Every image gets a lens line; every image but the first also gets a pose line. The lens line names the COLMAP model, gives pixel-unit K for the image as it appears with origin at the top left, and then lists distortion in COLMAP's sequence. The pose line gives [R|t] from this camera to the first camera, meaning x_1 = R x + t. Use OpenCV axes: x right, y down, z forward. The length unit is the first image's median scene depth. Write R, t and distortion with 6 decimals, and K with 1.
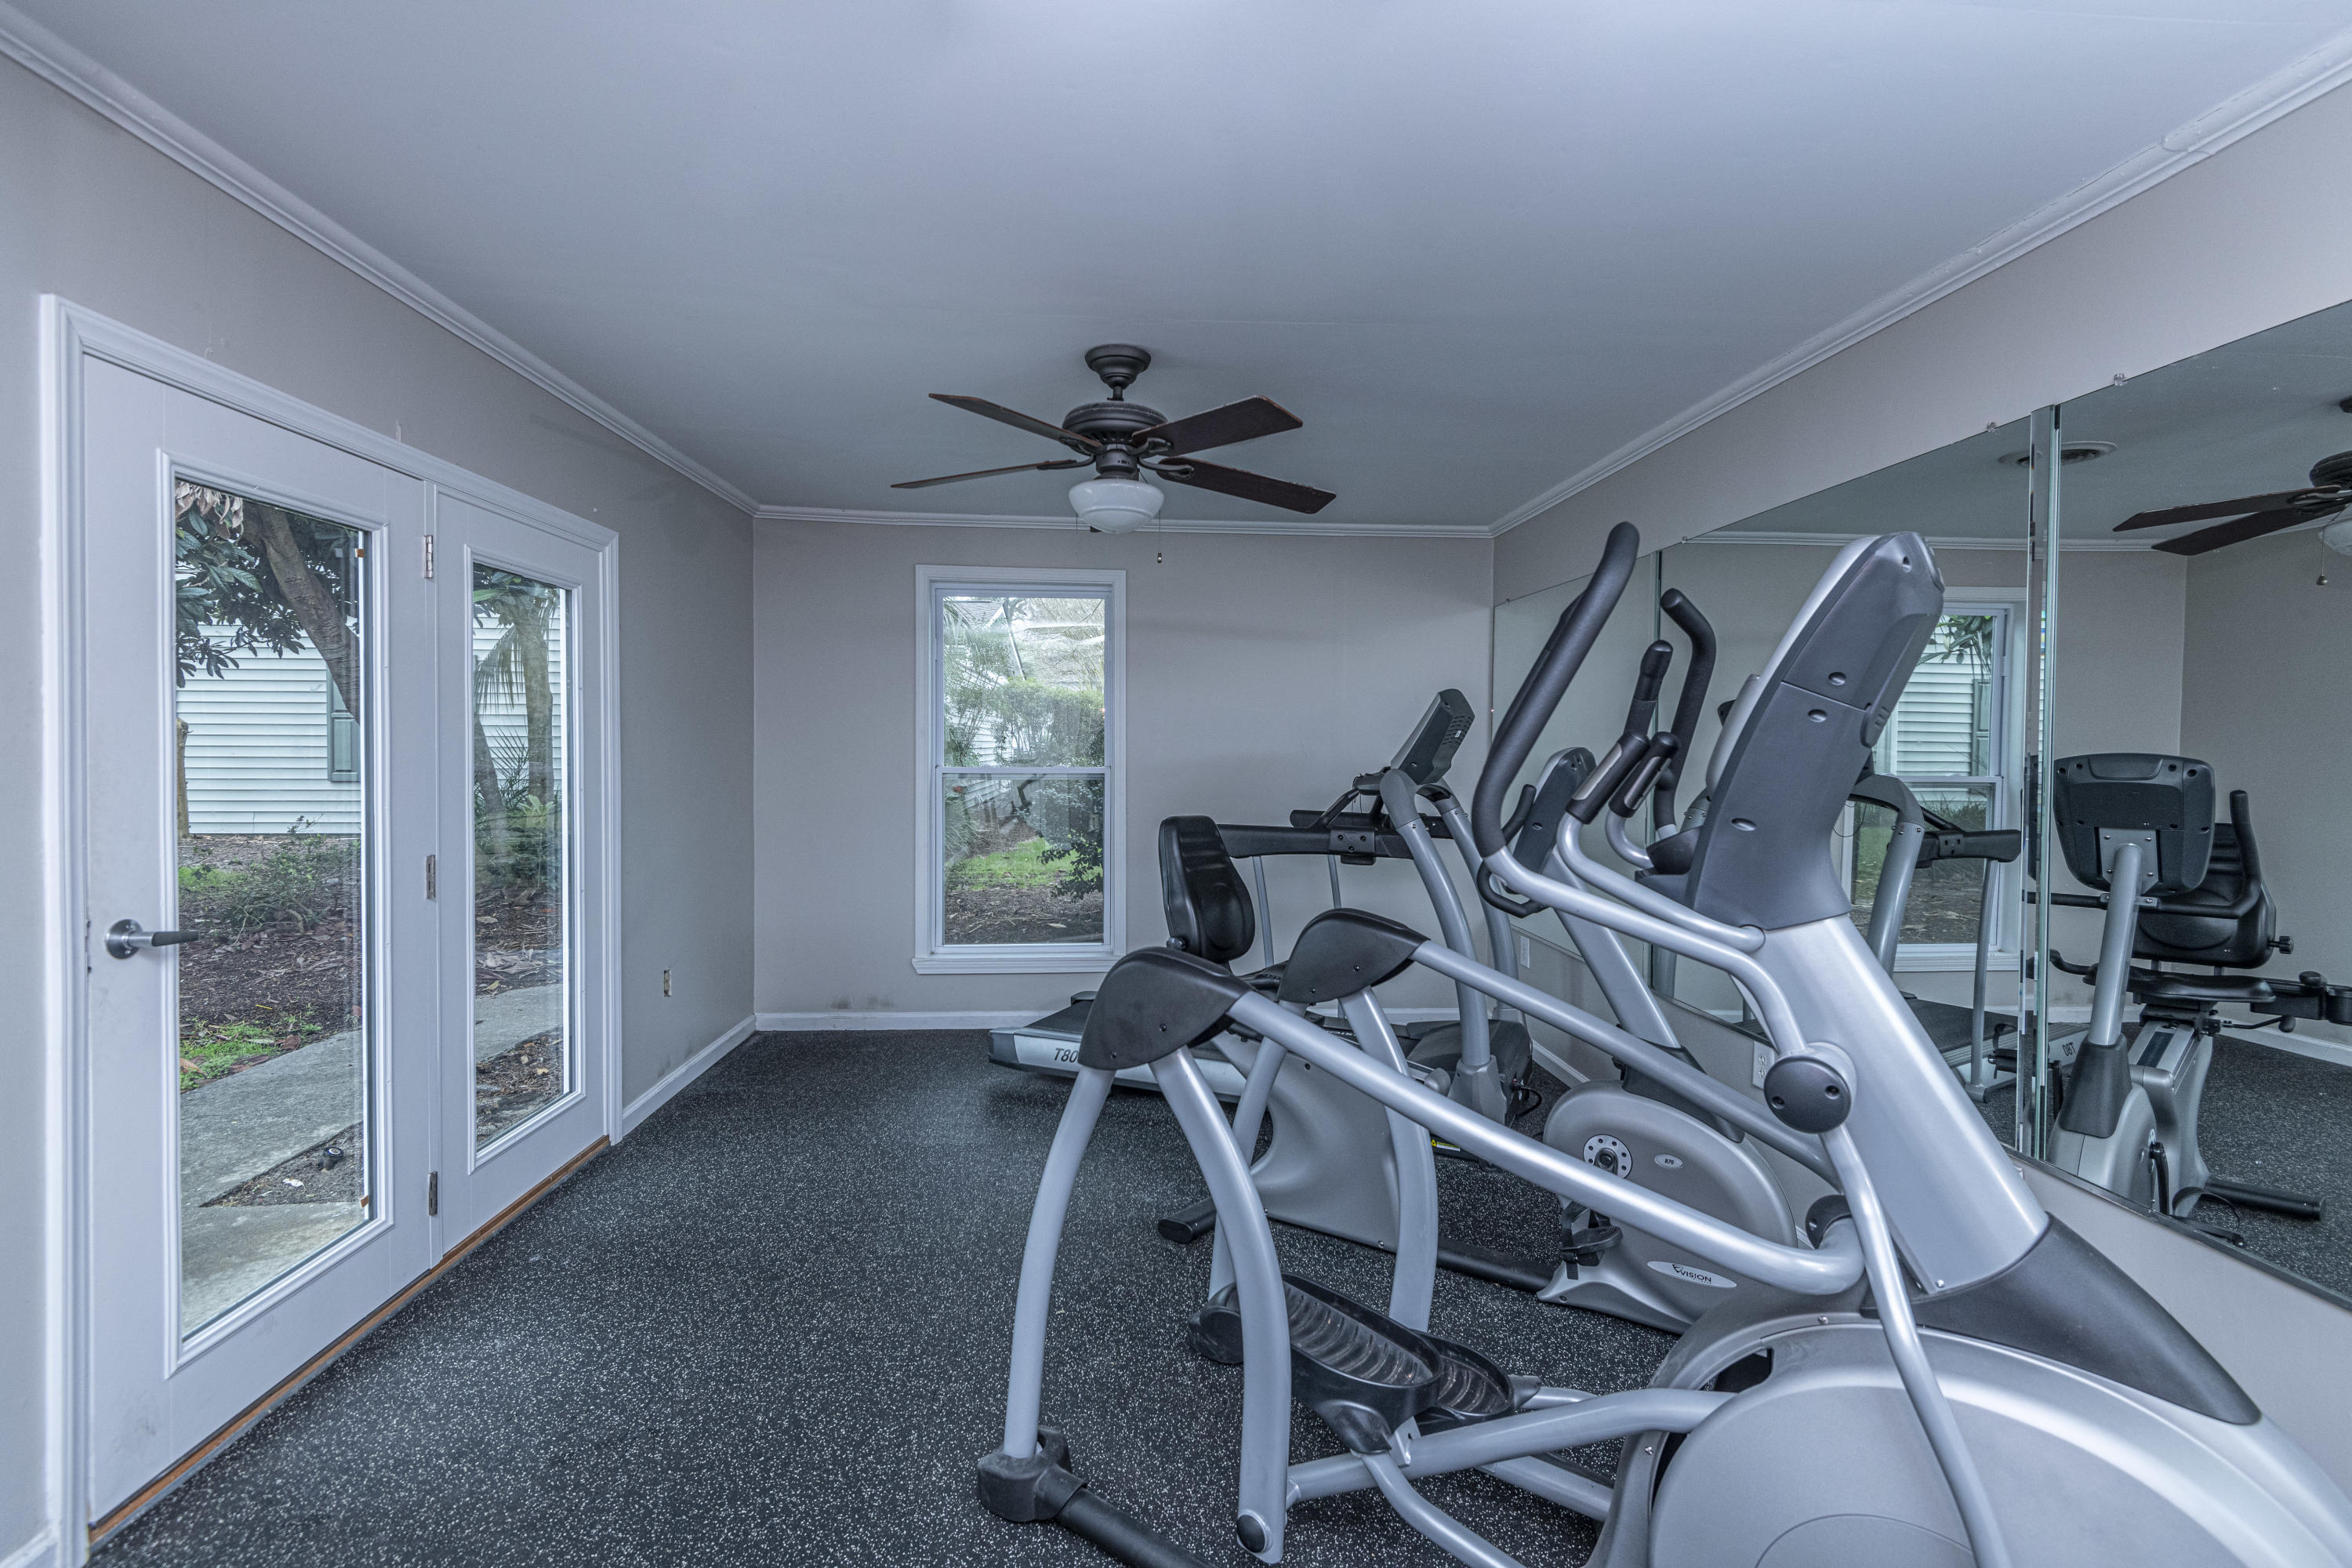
lens RADIAL K [[953.9, 0, 1176.0], [0, 953.9, 784.0], [0, 0, 1]] dist [0.003125, 0.000113]
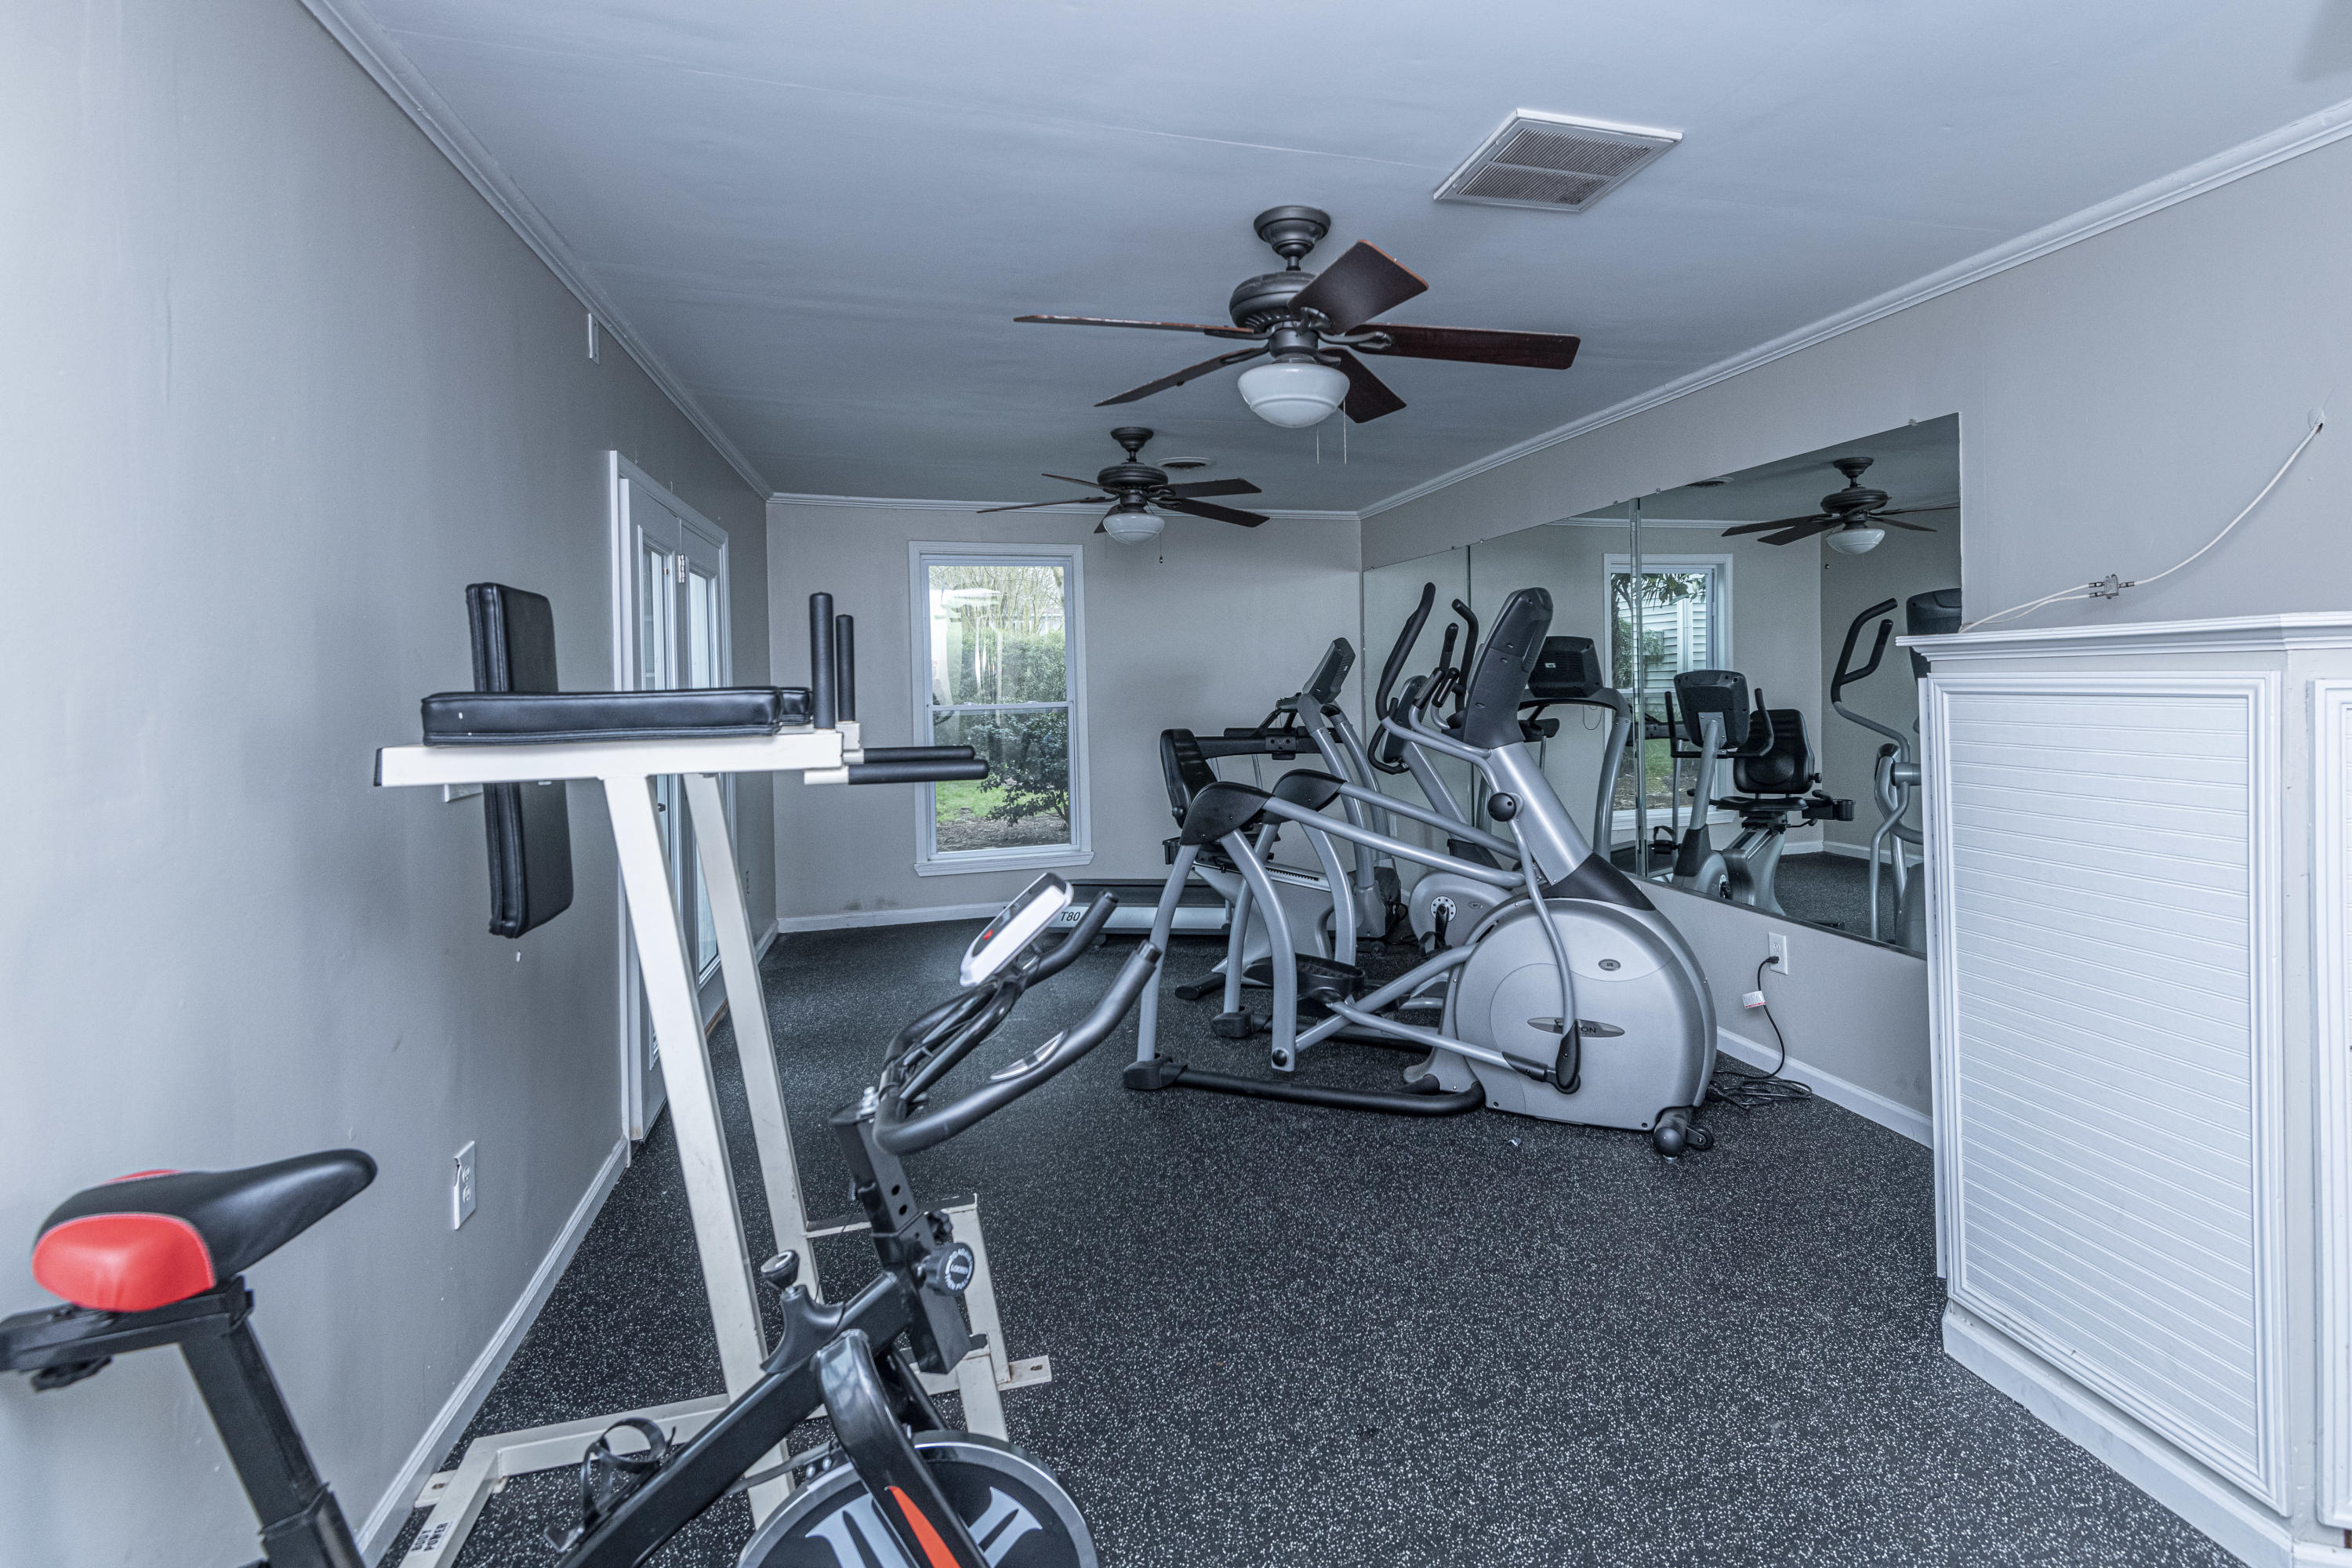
lens RADIAL K [[1057.5, 0, 1183.1], [0, 1057.5, 762.2], [0, 0, 1]] dist [0.044907, -0.030925]
pose [[0.986315, -0.041816, 0.159481, -0.277110], [0.036014, 0.998586, 0.039097, 0.023091], [-0.160890, -0.032818, 0.986427, -0.726044]]
